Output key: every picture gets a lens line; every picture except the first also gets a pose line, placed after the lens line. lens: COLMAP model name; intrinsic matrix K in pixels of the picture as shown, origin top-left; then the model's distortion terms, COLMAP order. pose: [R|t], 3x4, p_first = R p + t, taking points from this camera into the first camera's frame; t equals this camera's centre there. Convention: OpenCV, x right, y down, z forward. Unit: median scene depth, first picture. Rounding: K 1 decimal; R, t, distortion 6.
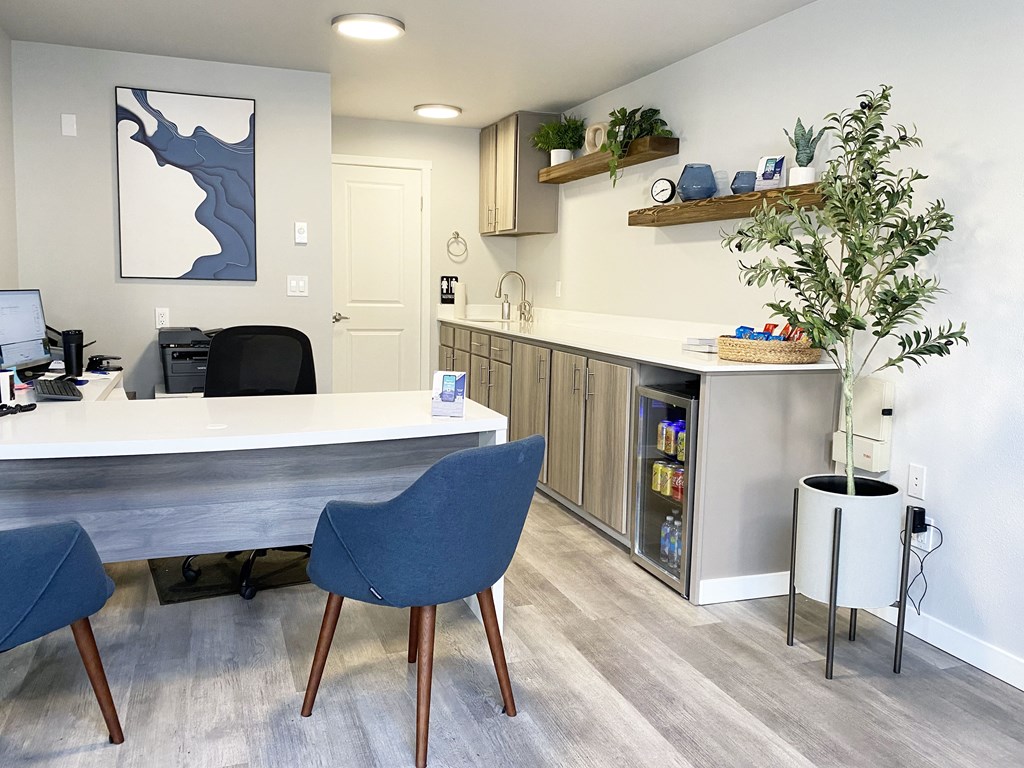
lens RADIAL K [[847.4, 0, 512.2], [0, 847.4, 374.9], [0, 0, 1]] dist [0.011791, 0.000069]
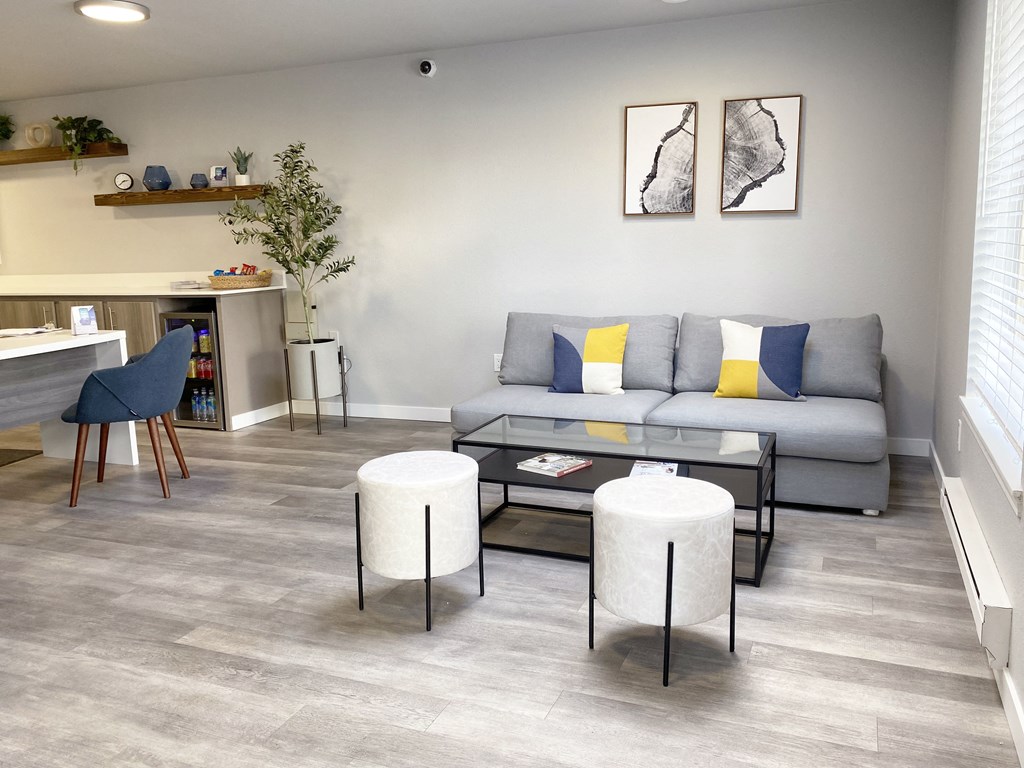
lens RADIAL K [[794.3, 0, 512.0], [0, 794.3, 384.0], [0, 0, 1]] dist [0.004224, -0.001023]
pose [[0.679872, -0.168479, 0.713715, -0.559474], [0.121460, 0.985679, 0.116978, 0.058630], [-0.723202, 0.007158, 0.690599, -0.561222]]
